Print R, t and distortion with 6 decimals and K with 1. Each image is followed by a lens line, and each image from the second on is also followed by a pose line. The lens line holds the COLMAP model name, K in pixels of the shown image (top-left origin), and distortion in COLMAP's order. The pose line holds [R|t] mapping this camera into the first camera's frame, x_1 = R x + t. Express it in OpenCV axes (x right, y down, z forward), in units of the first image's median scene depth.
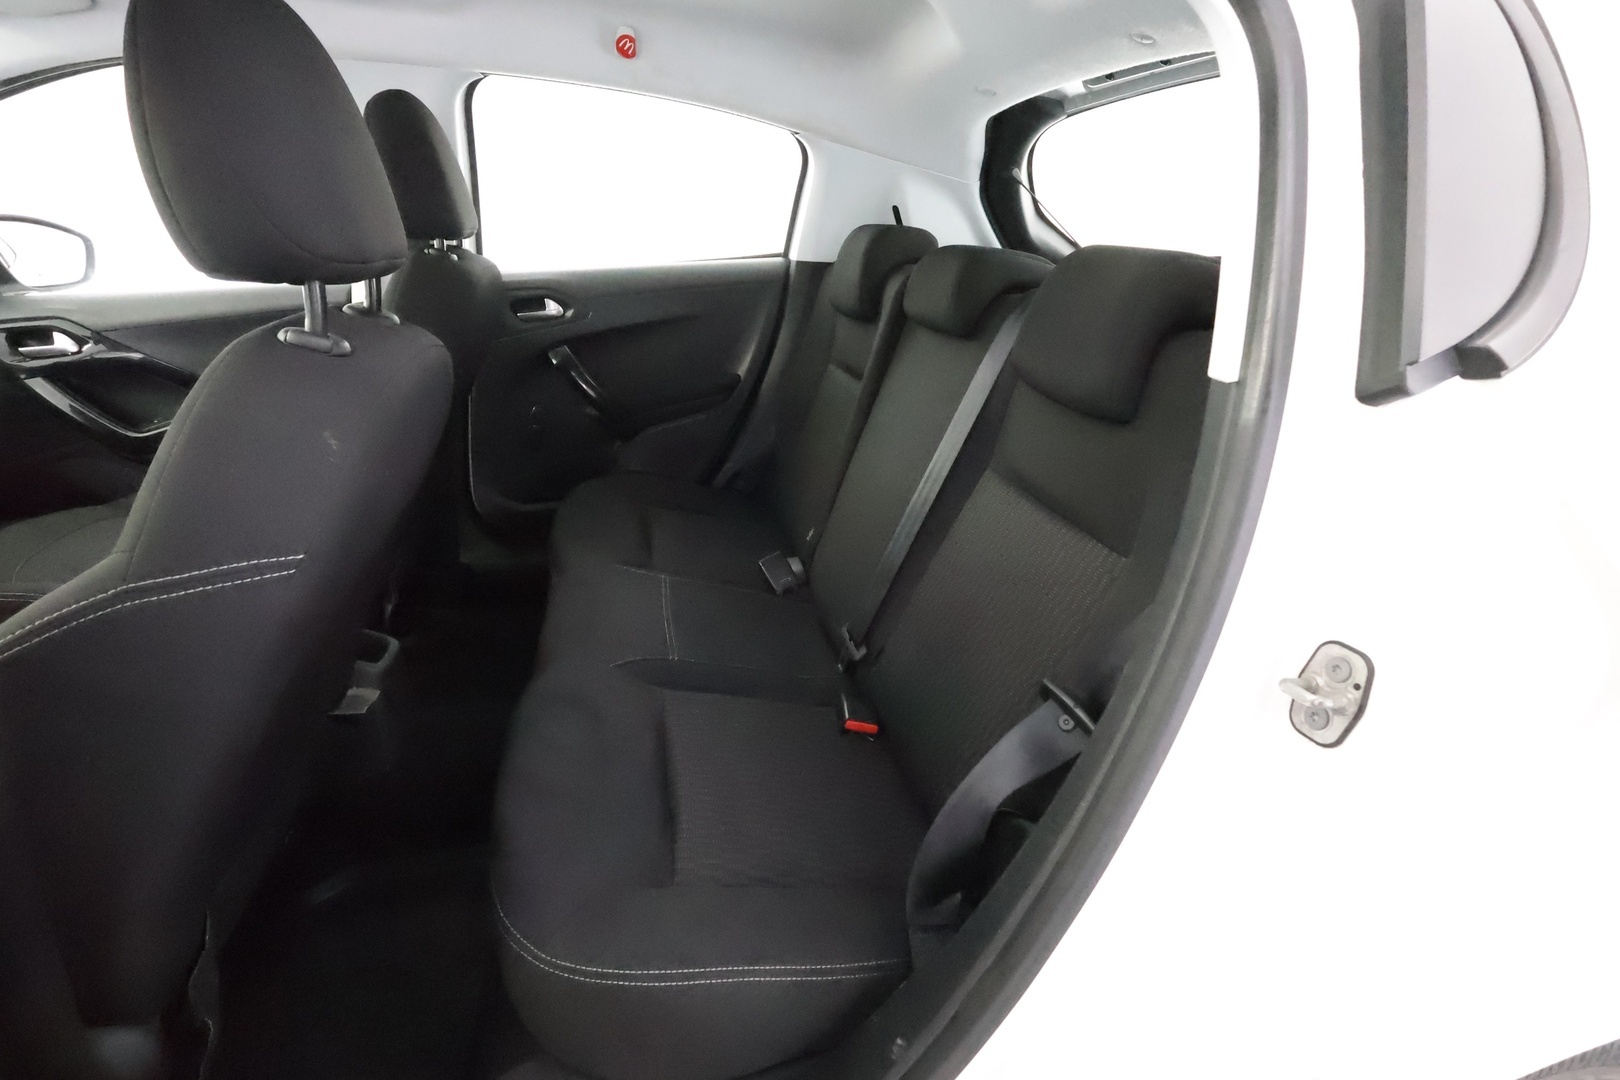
lens RADIAL K [[749.7, 0, 813.1], [0, 749.7, 545.2], [0, 0, 1]] dist [-0.000495, 0.000739]
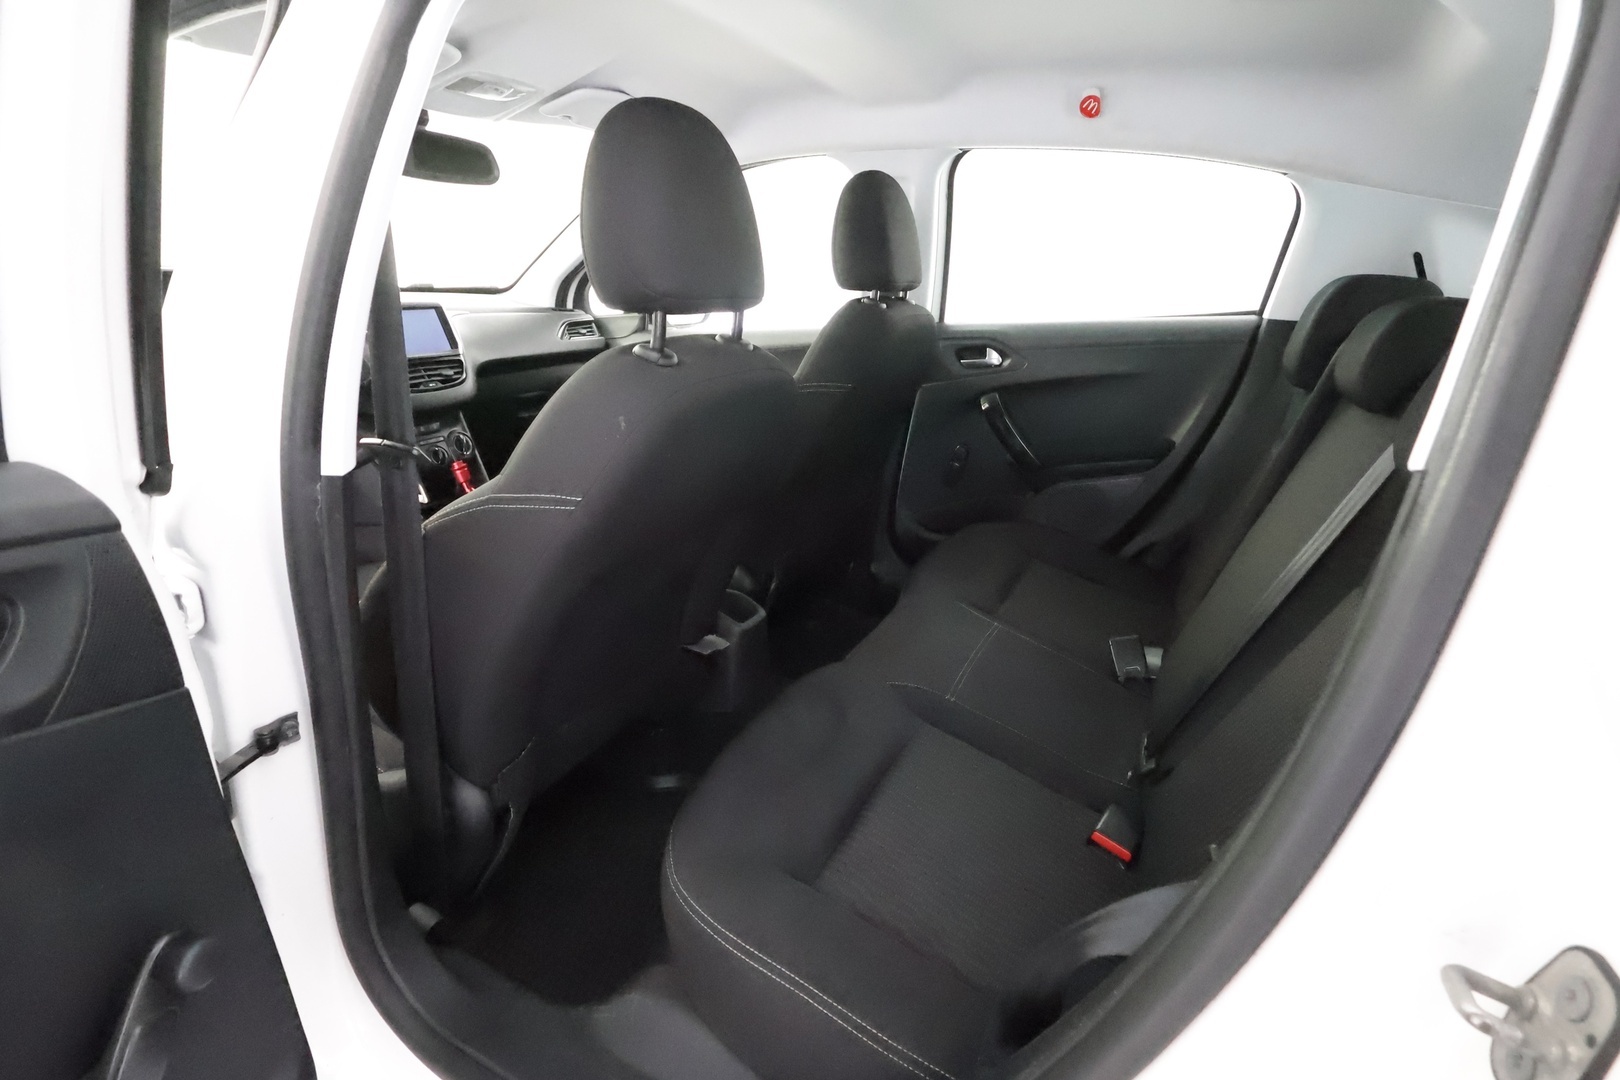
lens RADIAL K [[749.7, 0, 813.1], [0, 749.7, 545.2], [0, 0, 1]] dist [-0.000495, 0.000739]
pose [[0.766944, 0.206397, -0.607616, 0.172908], [-0.250554, 0.968021, 0.012567, -0.009593], [0.590779, 0.142602, 0.794132, 0.051151]]
